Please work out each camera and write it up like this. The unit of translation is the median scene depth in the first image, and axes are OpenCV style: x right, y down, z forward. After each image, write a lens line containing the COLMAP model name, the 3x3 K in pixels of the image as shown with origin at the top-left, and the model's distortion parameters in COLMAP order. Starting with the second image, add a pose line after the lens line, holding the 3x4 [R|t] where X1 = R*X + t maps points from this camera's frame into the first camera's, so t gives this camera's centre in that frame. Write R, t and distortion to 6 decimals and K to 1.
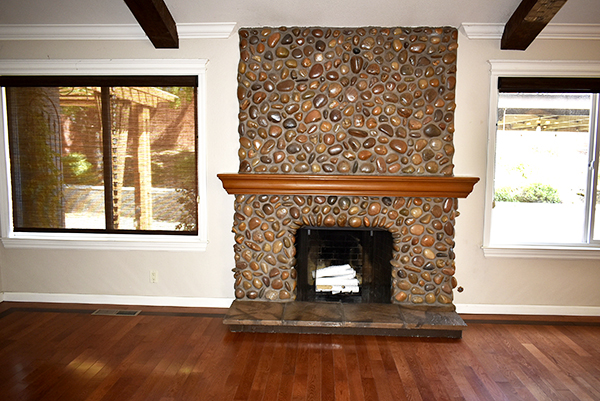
lens RADIAL K [[461.3, 0, 300.0], [0, 461.3, 200.5], [0, 0, 1]] dist [-0.019377, 0.004215]
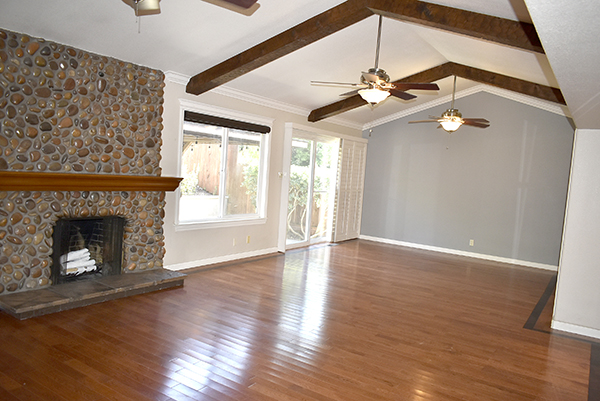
lens RADIAL K [[461.3, 0, 300.0], [0, 461.3, 200.5], [0, 0, 1]] dist [-0.019377, 0.004215]
pose [[0.512006, -0.030929, 0.858425, -0.667591], [0.019181, 0.999514, 0.024573, -0.004573], [-0.858768, 0.003884, 0.512350, -0.092024]]
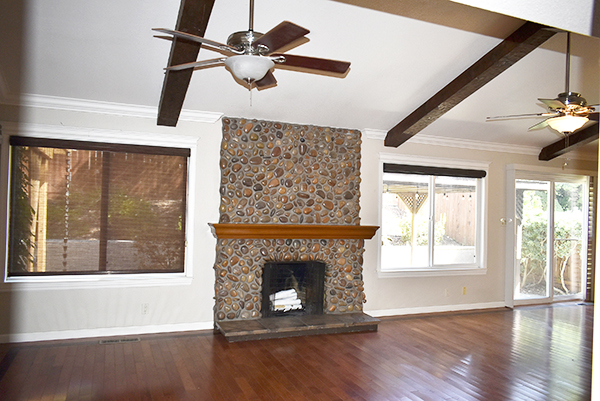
lens RADIAL K [[461.3, 0, 300.0], [0, 461.3, 200.5], [0, 0, 1]] dist [-0.019377, 0.004215]
pose [[0.906571, 0.021986, 0.421480, -0.495263], [0.023486, 0.994467, -0.102393, 0.017363], [-0.421399, 0.102726, 0.901038, -0.301390]]
